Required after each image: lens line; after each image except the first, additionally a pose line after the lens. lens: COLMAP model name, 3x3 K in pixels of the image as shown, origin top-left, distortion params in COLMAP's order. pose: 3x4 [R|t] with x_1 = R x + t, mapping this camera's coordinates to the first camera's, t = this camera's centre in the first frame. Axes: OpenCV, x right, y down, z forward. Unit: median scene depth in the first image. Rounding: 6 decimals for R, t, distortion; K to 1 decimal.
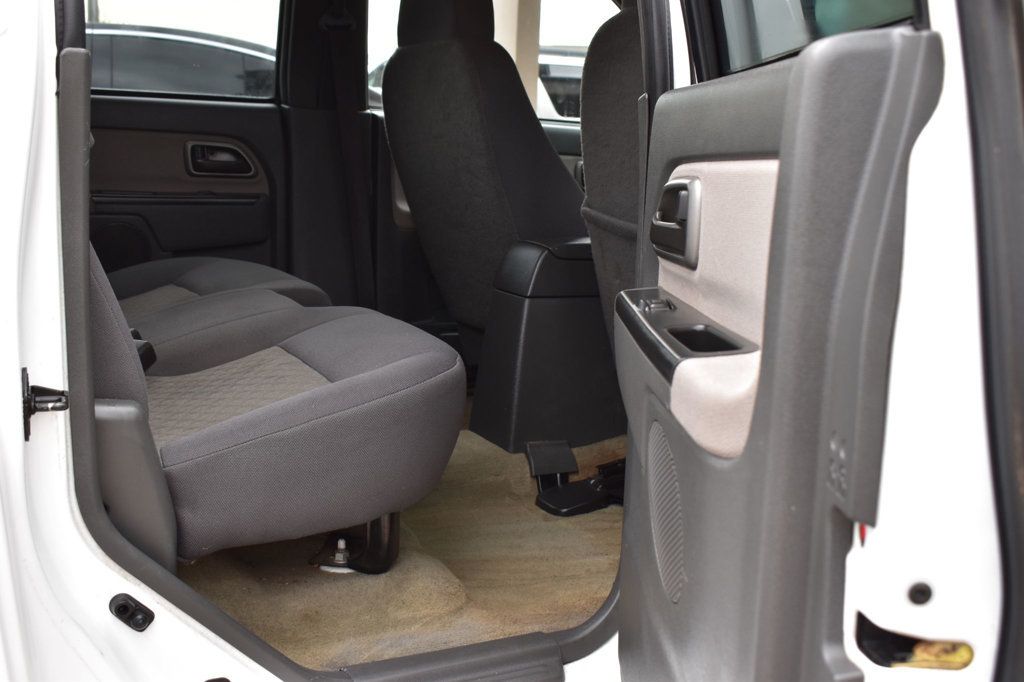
lens RADIAL K [[1111.7, 0, 512.0], [0, 1111.7, 341.0], [0, 0, 1]] dist [-0.077630, -0.008661]
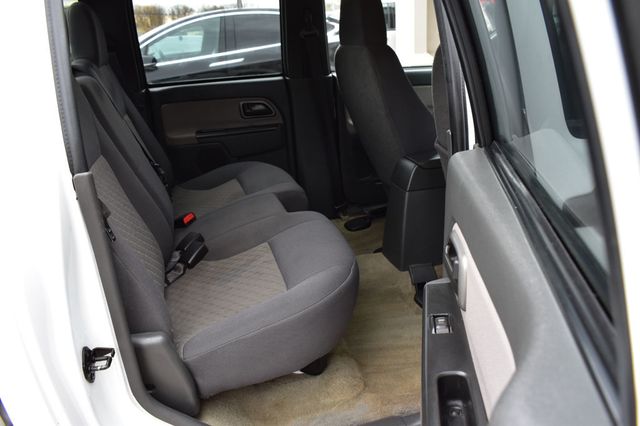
lens RADIAL K [[496.2, 0, 320.0], [0, 496.2, 213.0], [0, 0, 1]] dist [-0.094830, 0.007494]
pose [[0.973030, -0.017362, -0.230025, 0.062205], [0.056010, 0.985105, 0.162573, -0.148524], [0.223776, -0.171072, 0.959509, 0.169608]]
